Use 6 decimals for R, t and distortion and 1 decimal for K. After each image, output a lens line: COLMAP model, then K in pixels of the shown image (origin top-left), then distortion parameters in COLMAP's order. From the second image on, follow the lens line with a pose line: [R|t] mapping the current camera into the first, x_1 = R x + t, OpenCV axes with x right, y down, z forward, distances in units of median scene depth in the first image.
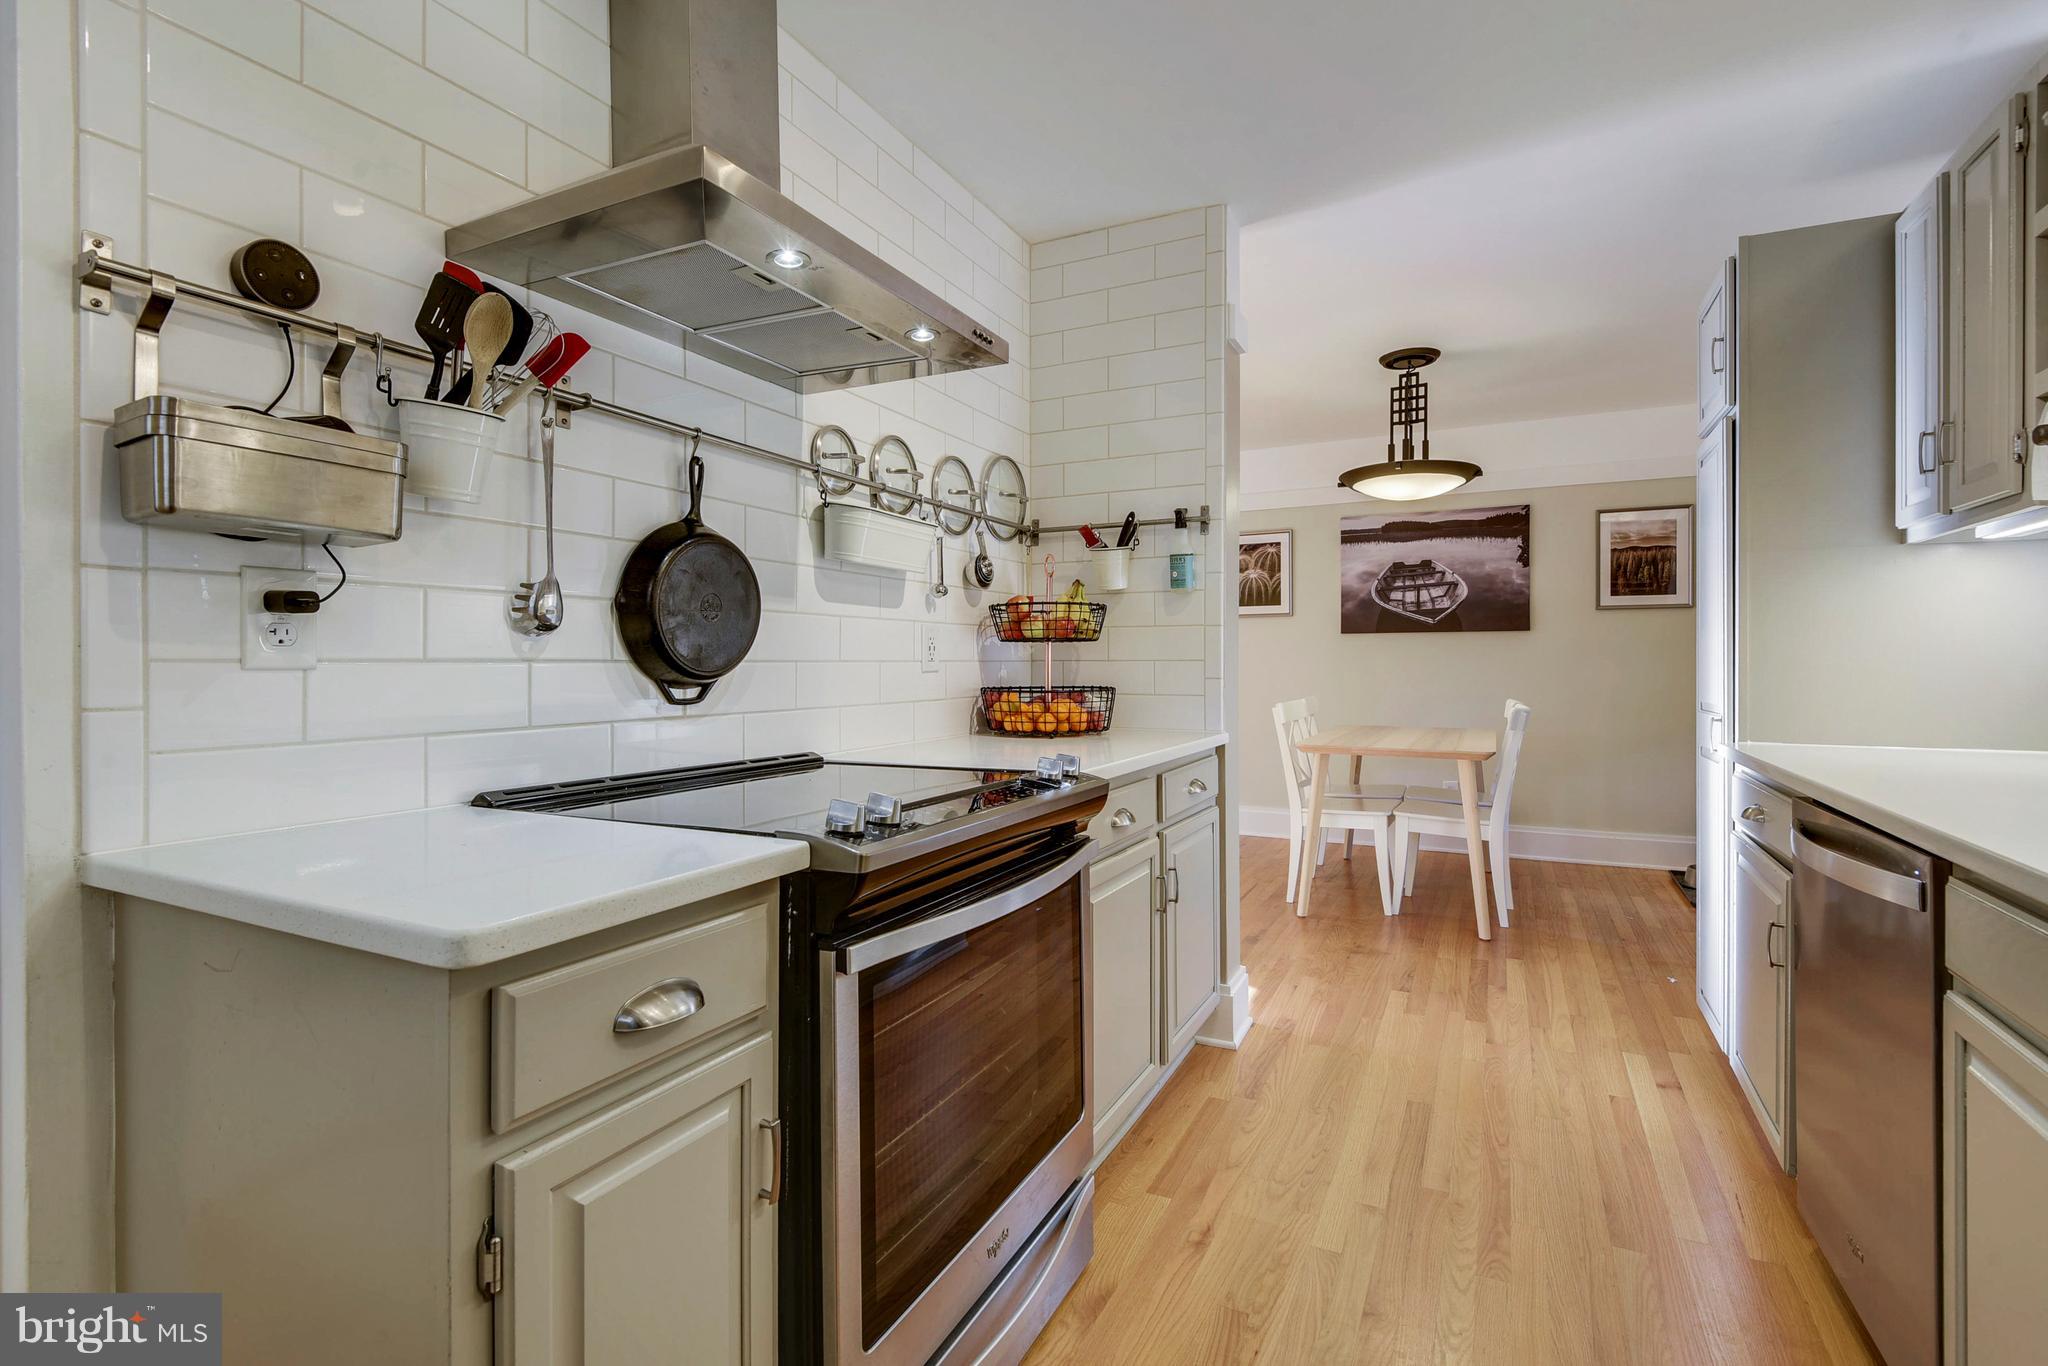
lens RADIAL K [[949.8, 0, 1025.4], [0, 949.8, 664.1], [0, 0, 1]] dist [0.015931, -0.003655]
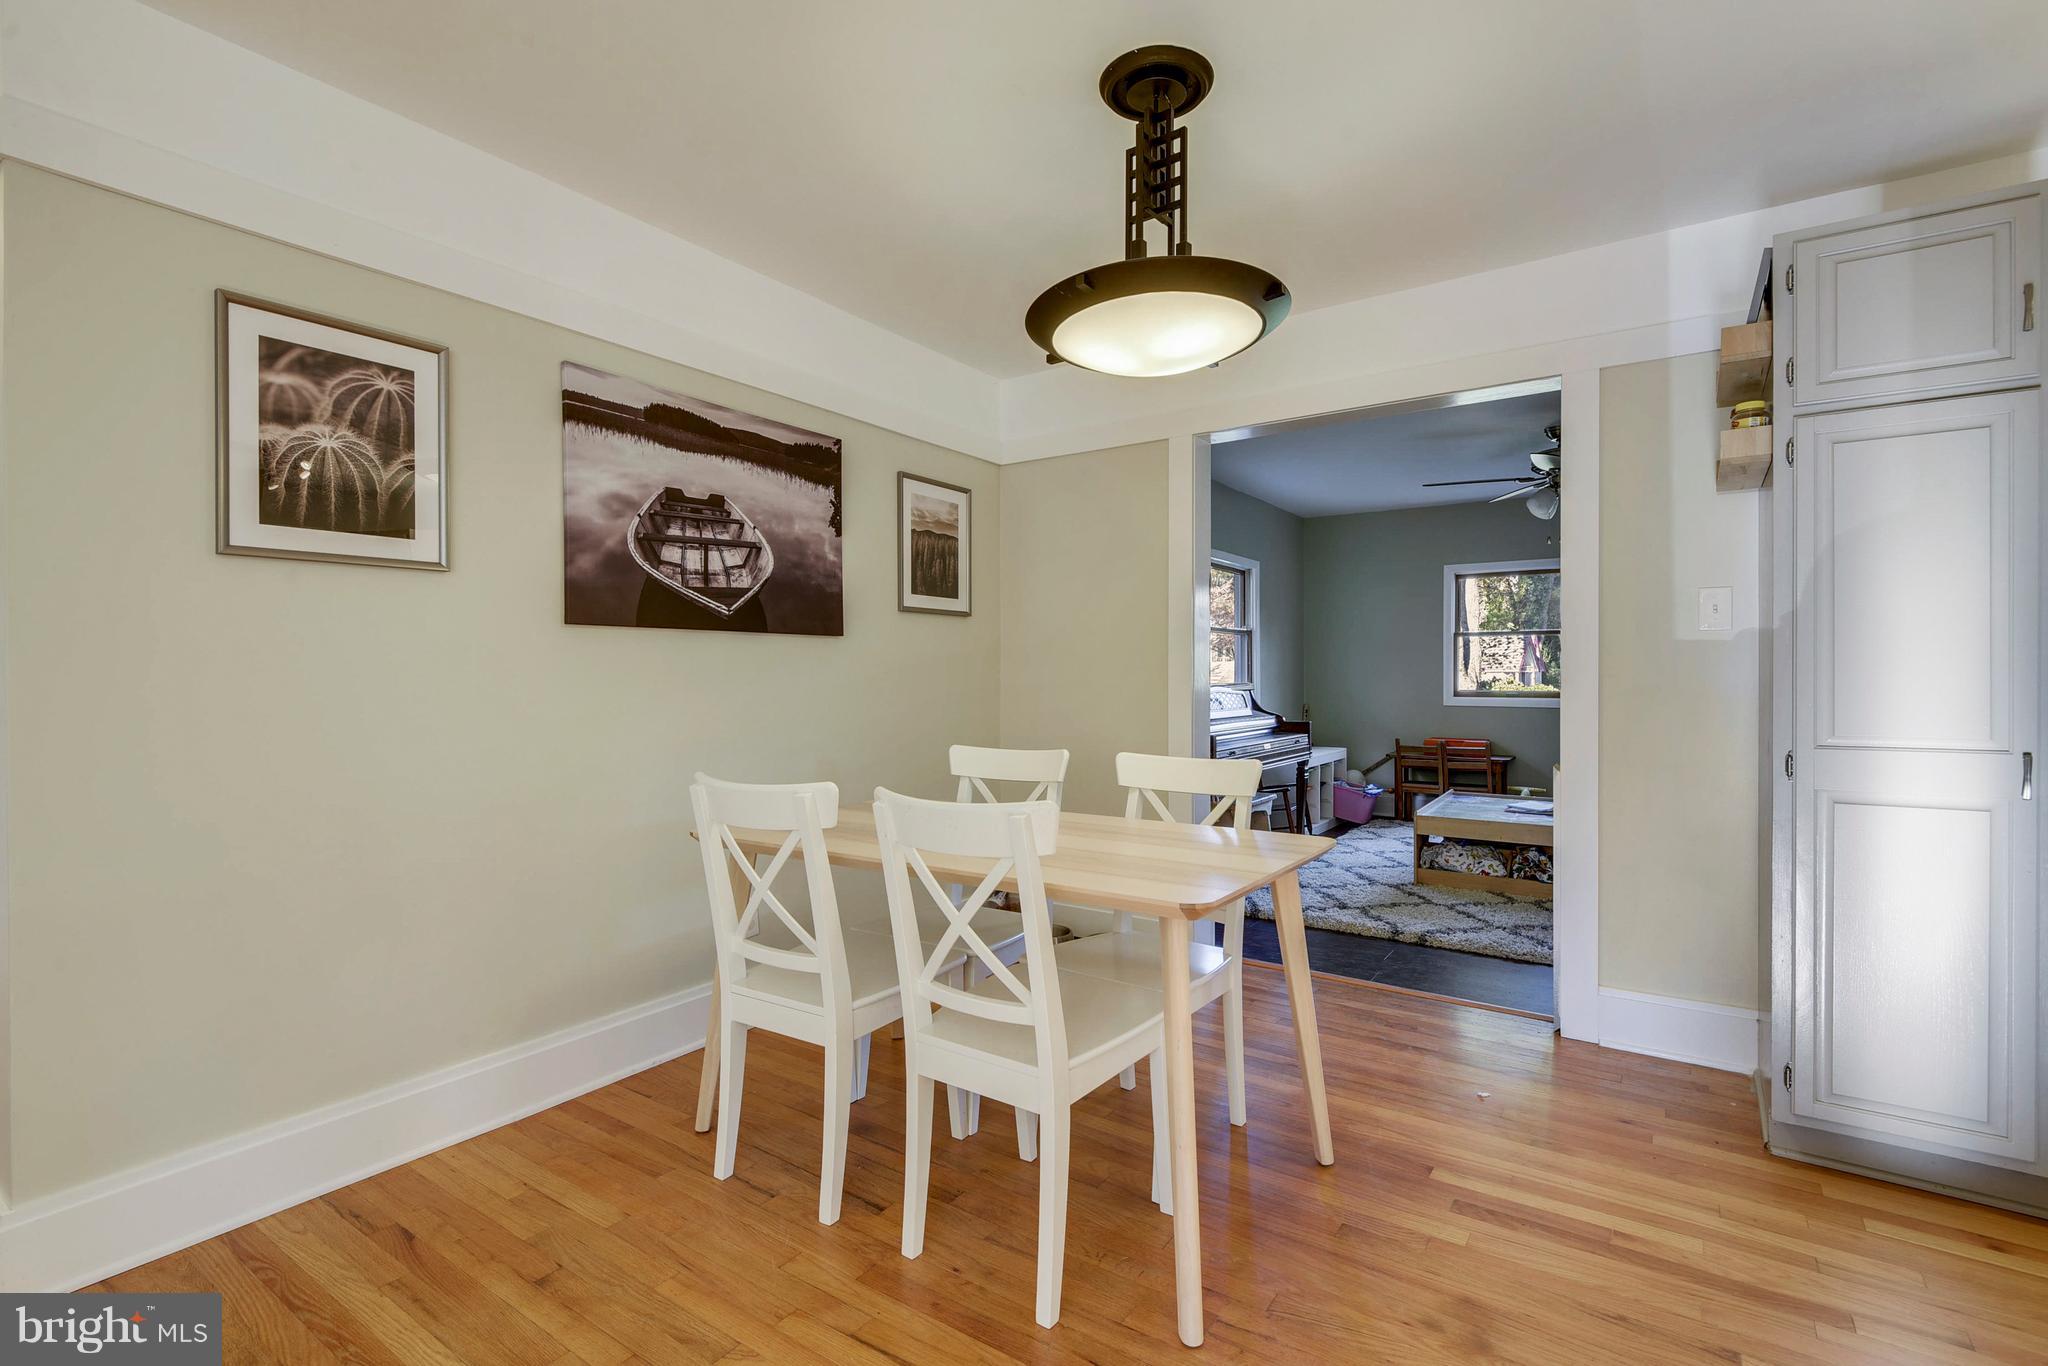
lens RADIAL K [[949.8, 0, 1043.2], [0, 949.8, 683.1], [0, 0, 1]] dist [0.015931, -0.003655]
pose [[0.128439, -0.005198, 0.991704, -0.083371], [-0.000904, 0.999985, 0.005359, -0.007239], [-0.991717, -0.001585, 0.128433, 0.753277]]
